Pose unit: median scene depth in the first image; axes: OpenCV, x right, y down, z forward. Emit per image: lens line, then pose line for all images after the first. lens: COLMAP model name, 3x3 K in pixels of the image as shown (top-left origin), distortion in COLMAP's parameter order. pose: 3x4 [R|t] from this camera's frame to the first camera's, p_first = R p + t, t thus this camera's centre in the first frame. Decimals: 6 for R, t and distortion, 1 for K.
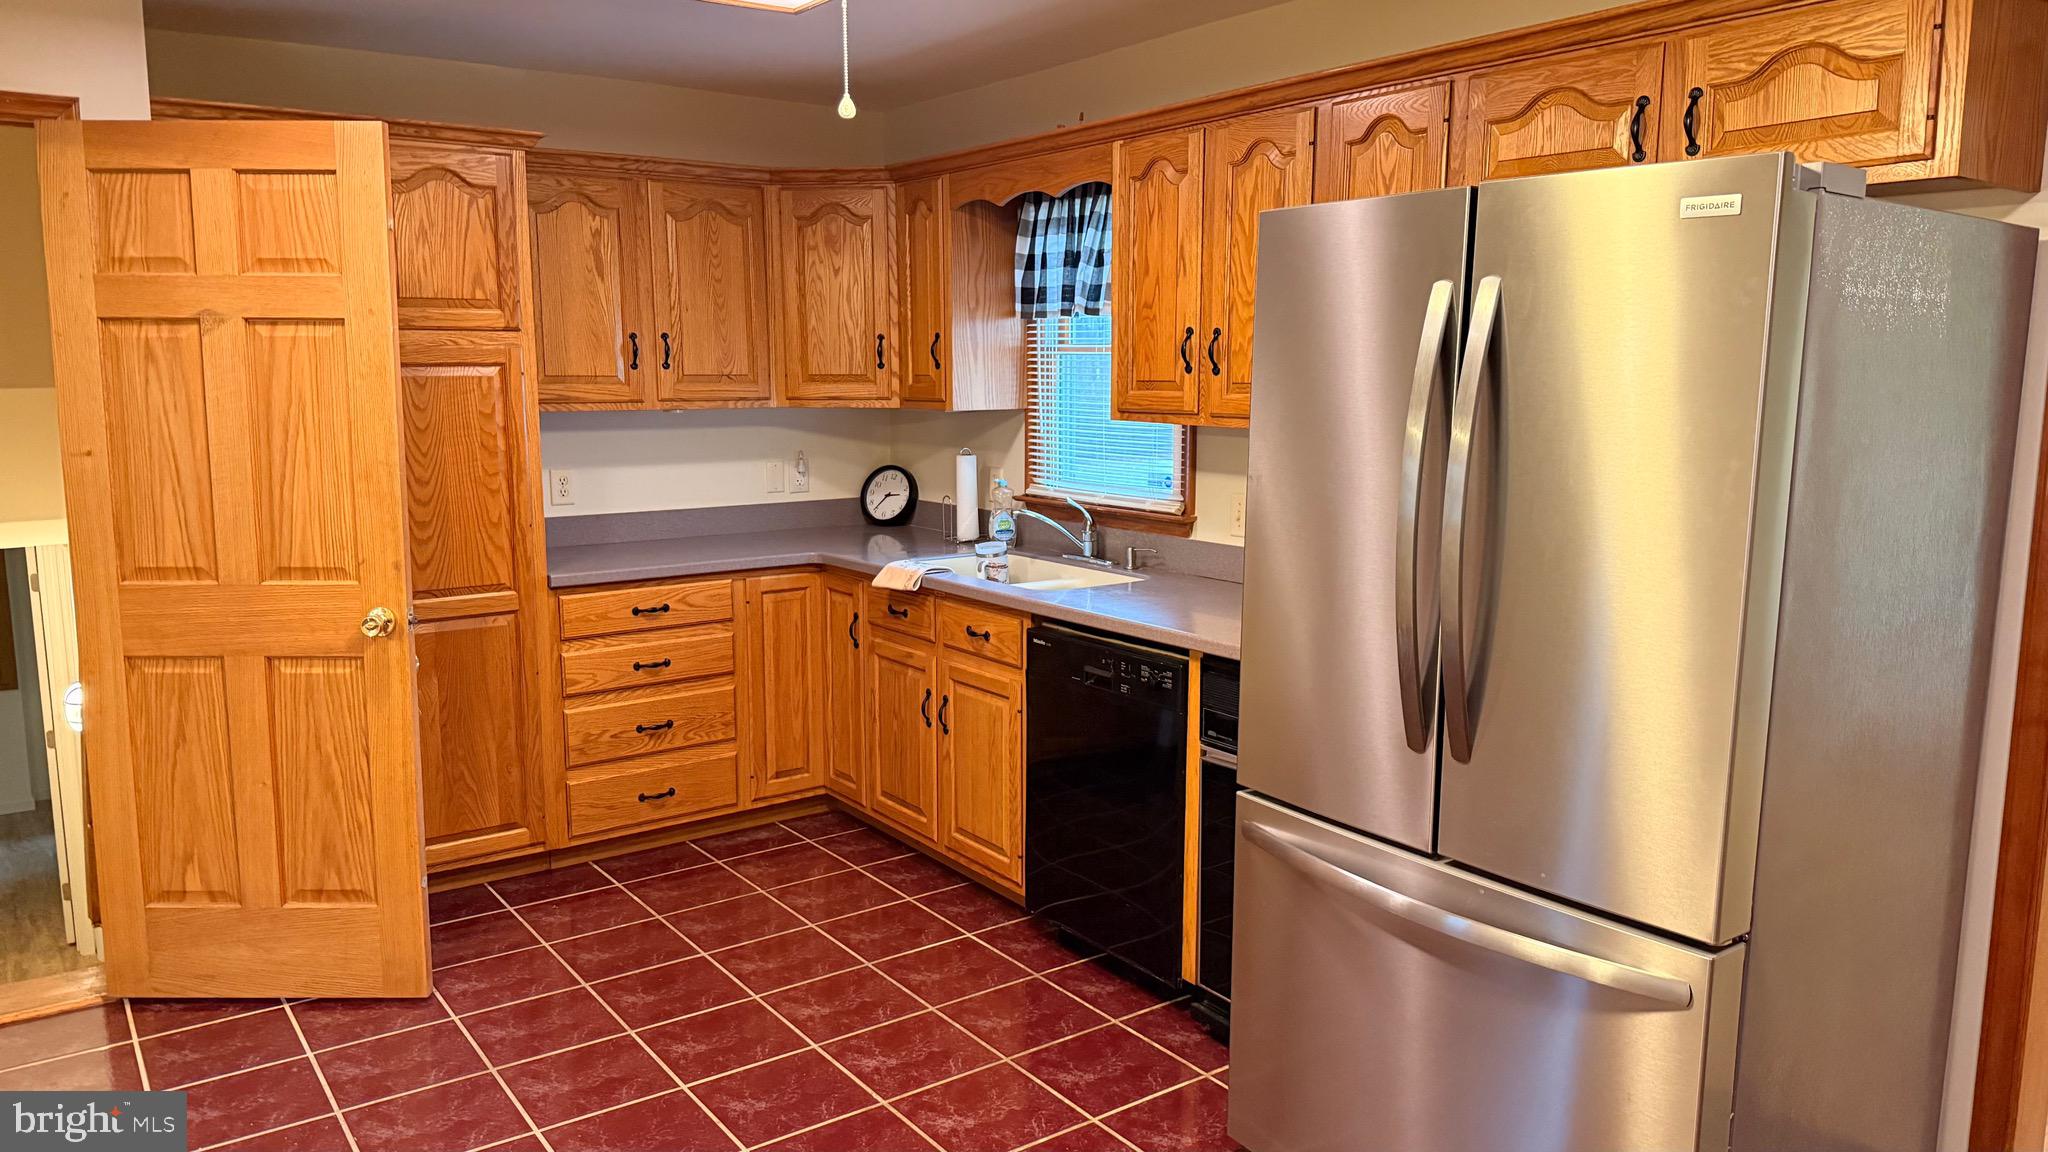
lens RADIAL K [[1435.5, 0, 1025.8], [0, 1435.5, 562.9], [0, 0, 1]] dist [0.153929, -0.258944]
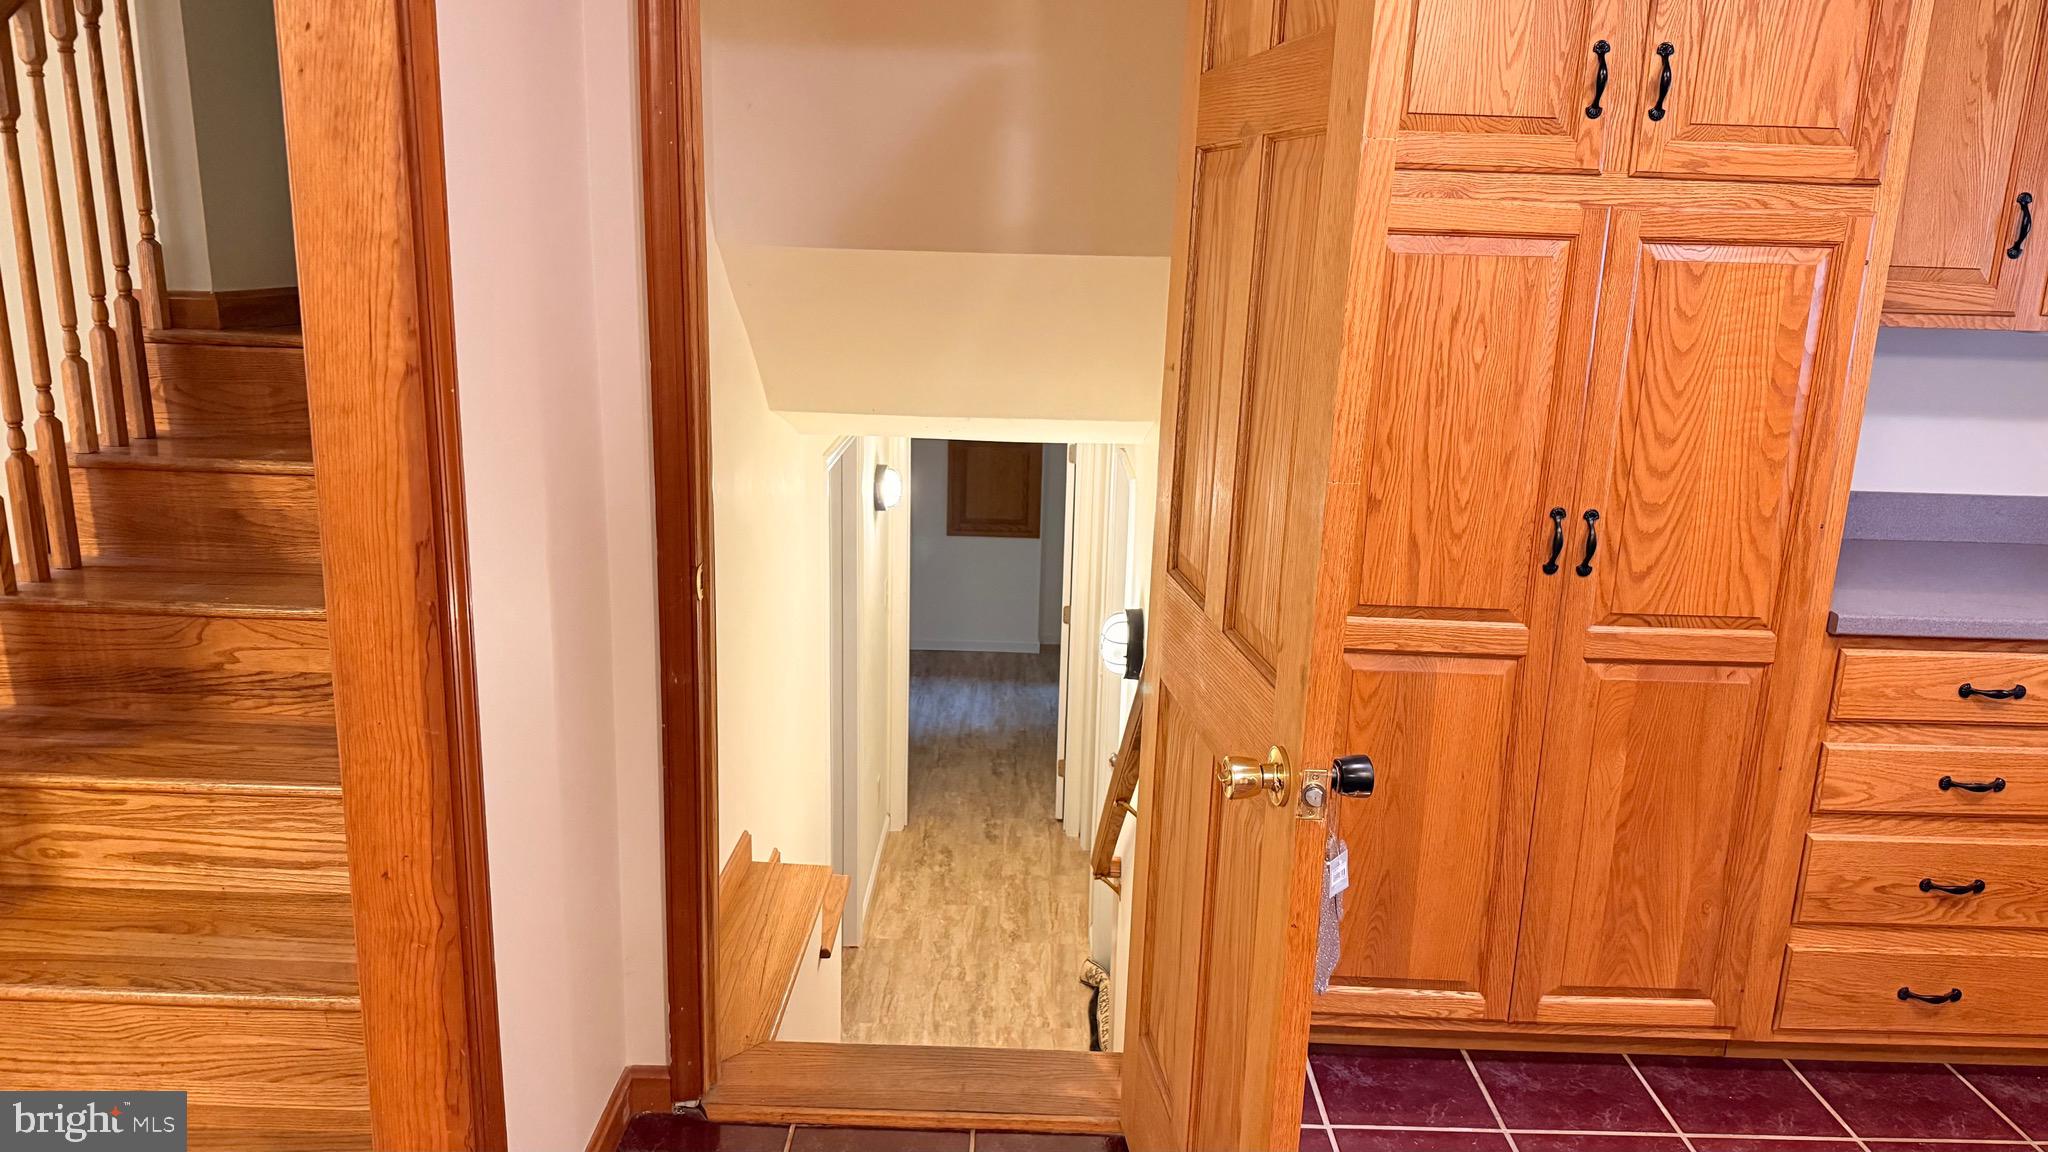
lens RADIAL K [[1447.4, 0, 1029.7], [0, 1447.4, 582.0], [0, 0, 1]] dist [0.023836, -0.034517]
pose [[0.811893, 0.170467, -0.558364, -0.260274], [-0.112920, 0.984213, 0.136285, -0.045732], [0.572781, -0.047598, 0.818325, 0.330837]]
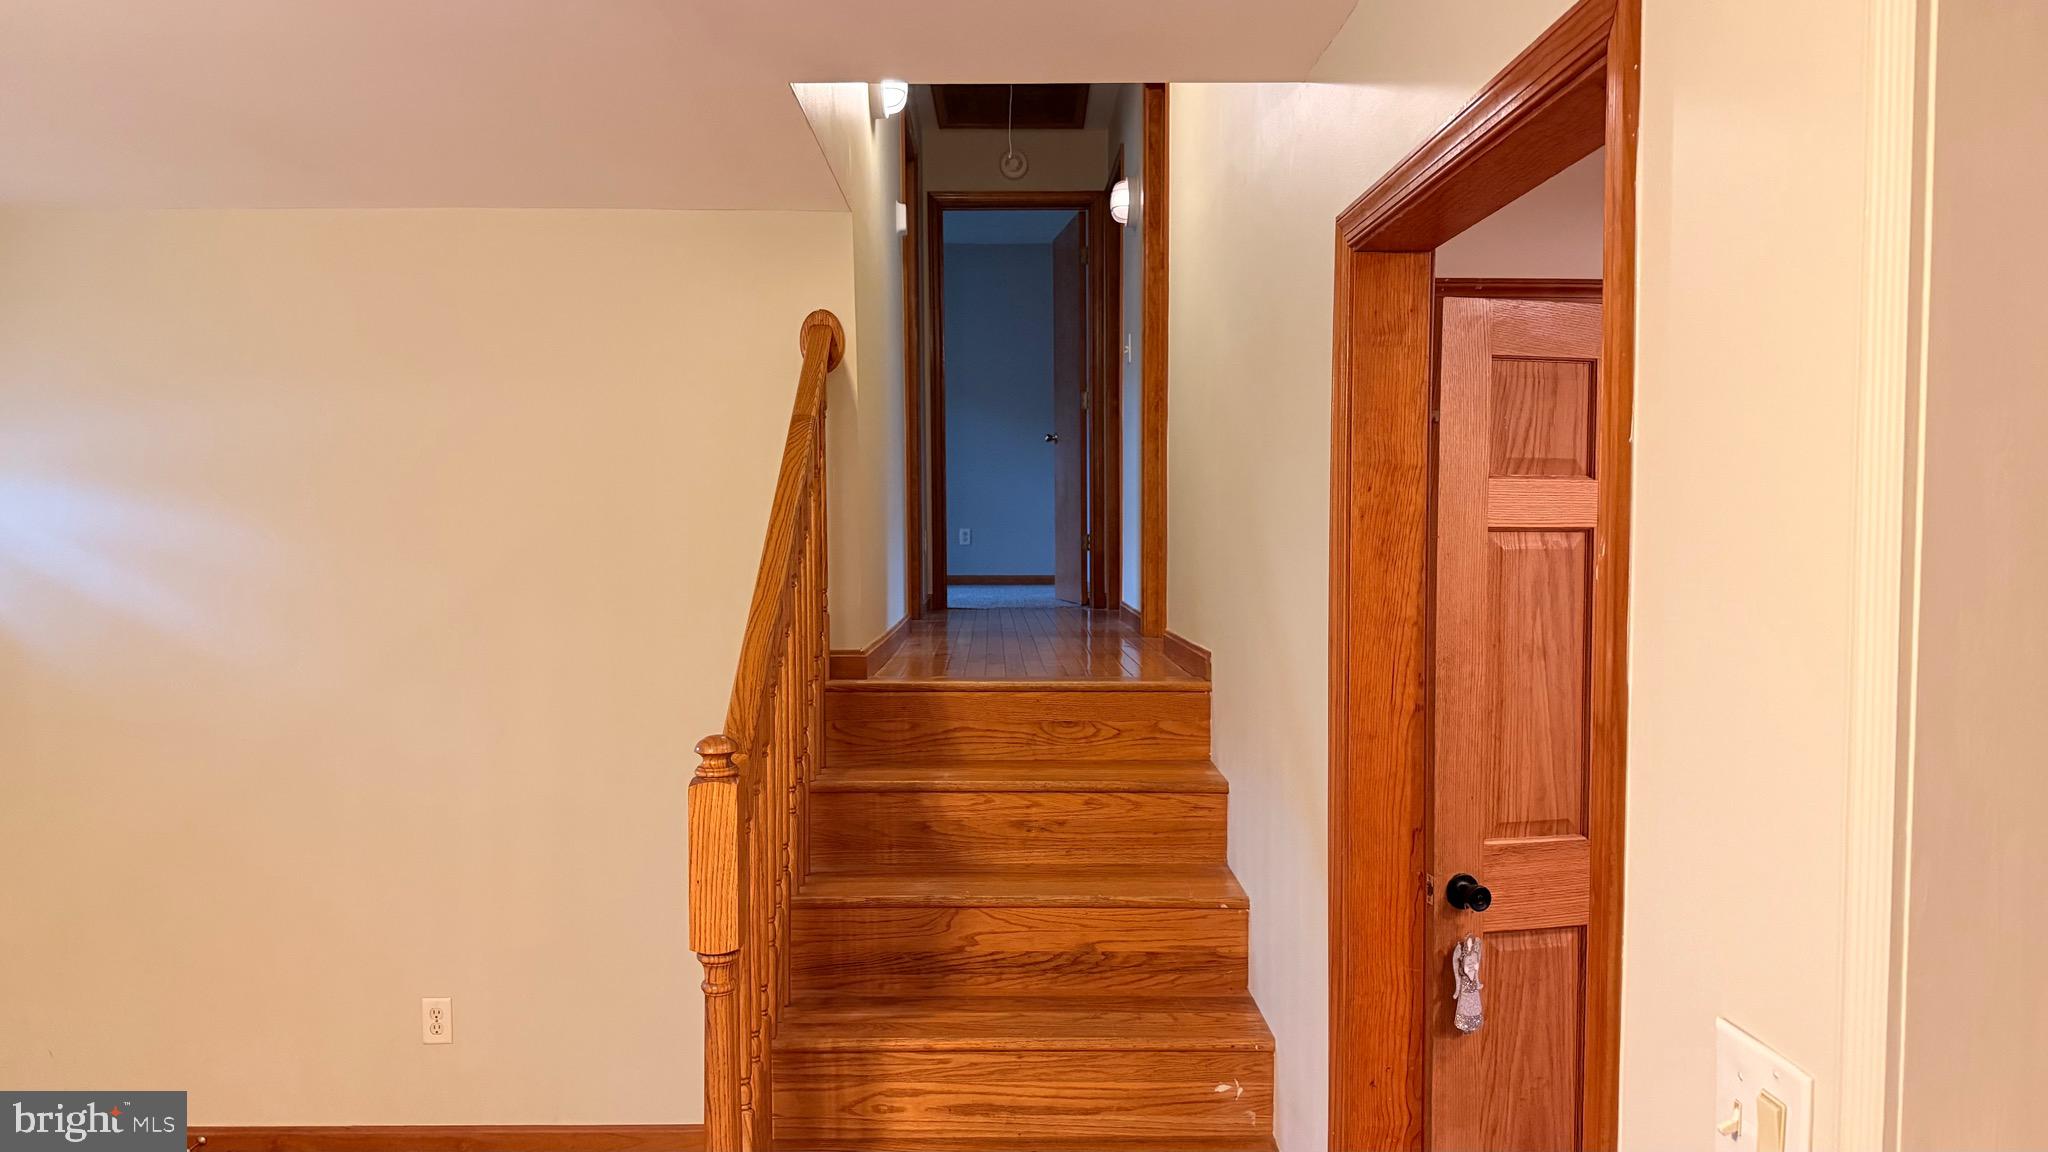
lens RADIAL K [[1421.2, 0, 1006.9], [0, 1421.2, 573.0], [0, 0, 1]] dist [0.207658, -0.458152]
pose [[0.818791, 0.015404, -0.573885, -0.416512], [-0.078222, 0.993311, -0.084942, -0.023594], [0.568737, 0.114441, 0.814519, 0.021624]]
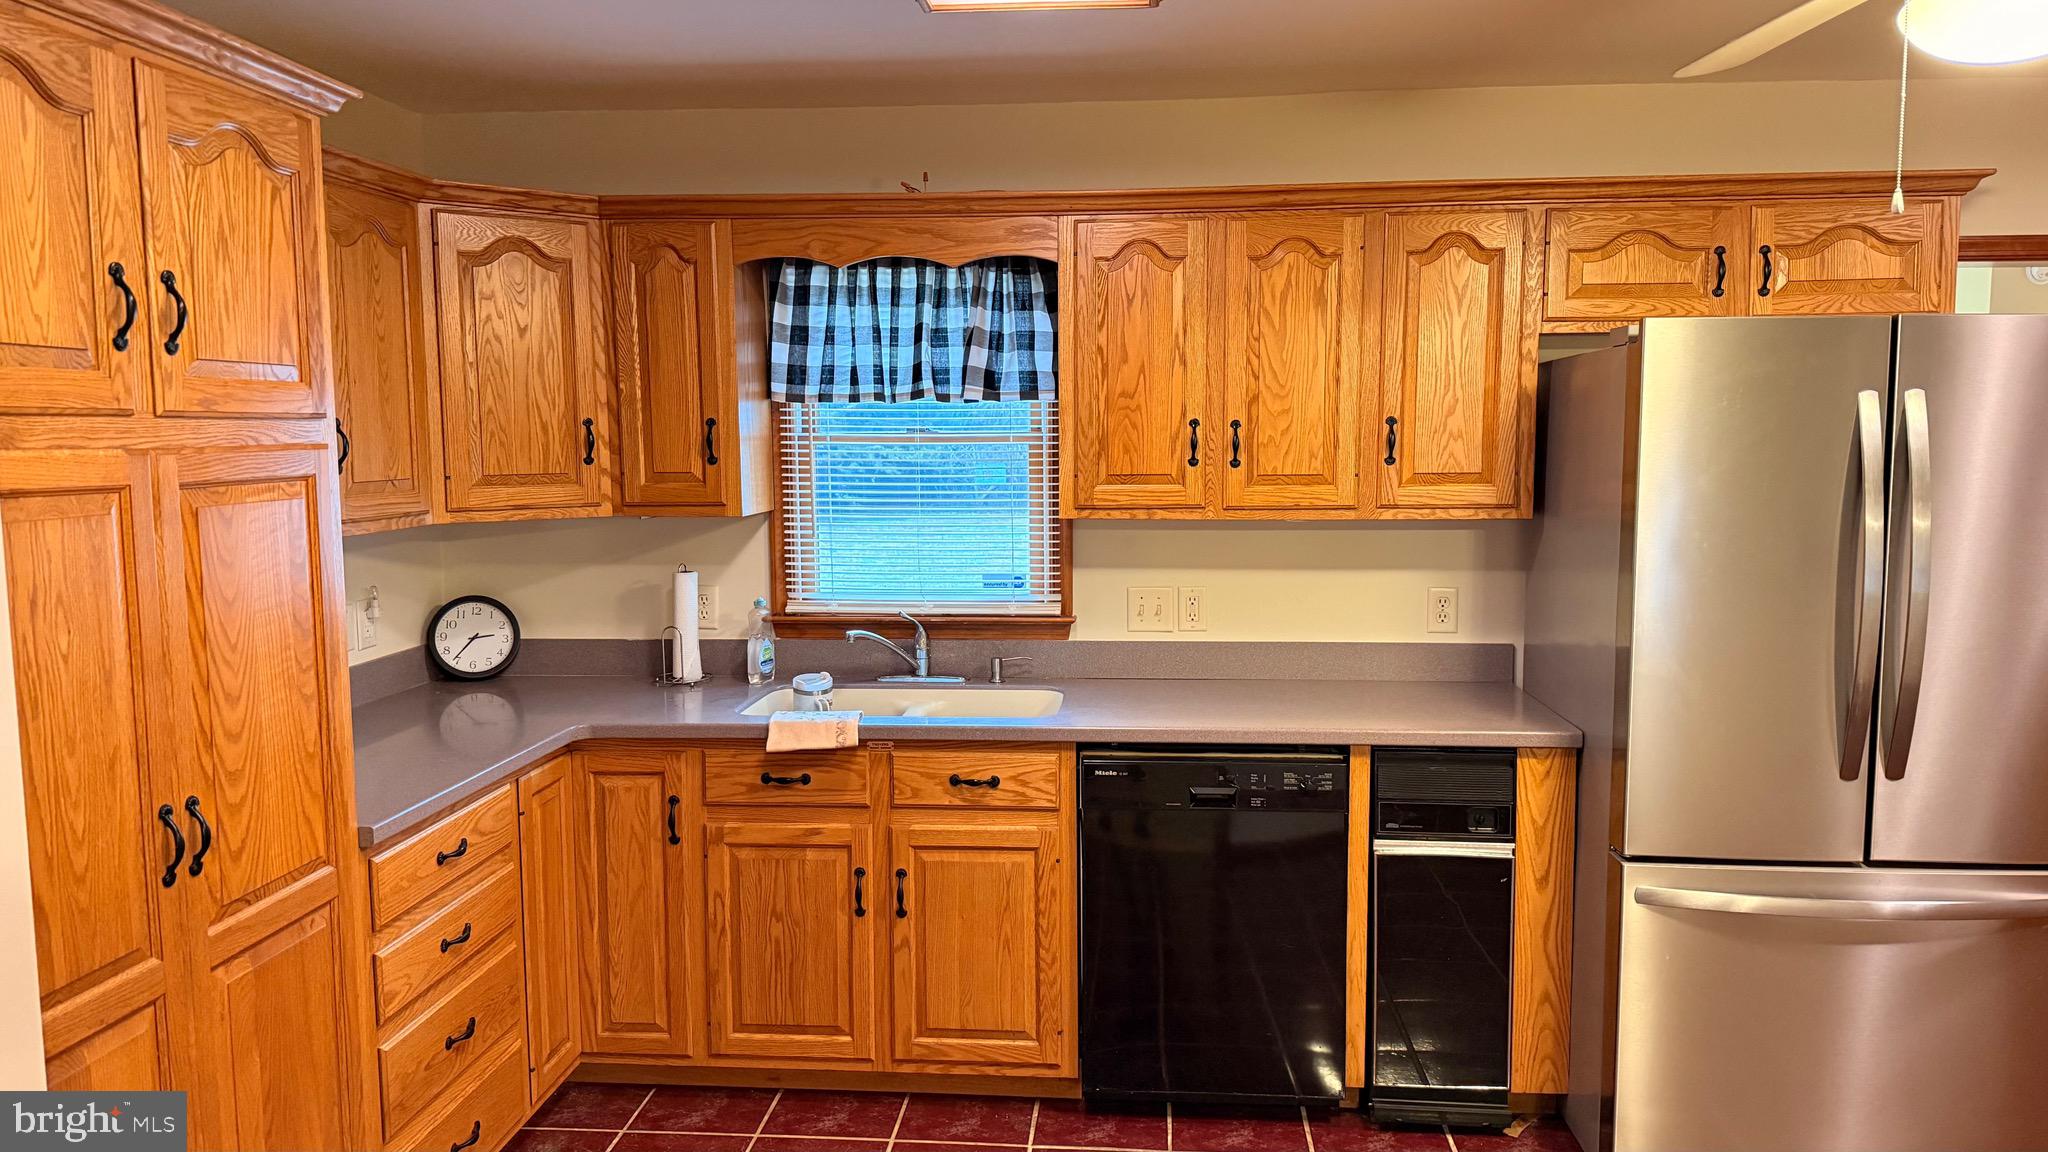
lens RADIAL K [[1432.0, 0, 1037.7], [0, 1432.0, 573.2], [0, 0, 1]] dist [0.118387, -0.184985]
pose [[0.647532, -0.078014, 0.758034, -0.579340], [0.110764, 0.993817, 0.007663, -0.067043], [-0.753945, 0.079001, 0.652170, 0.389243]]
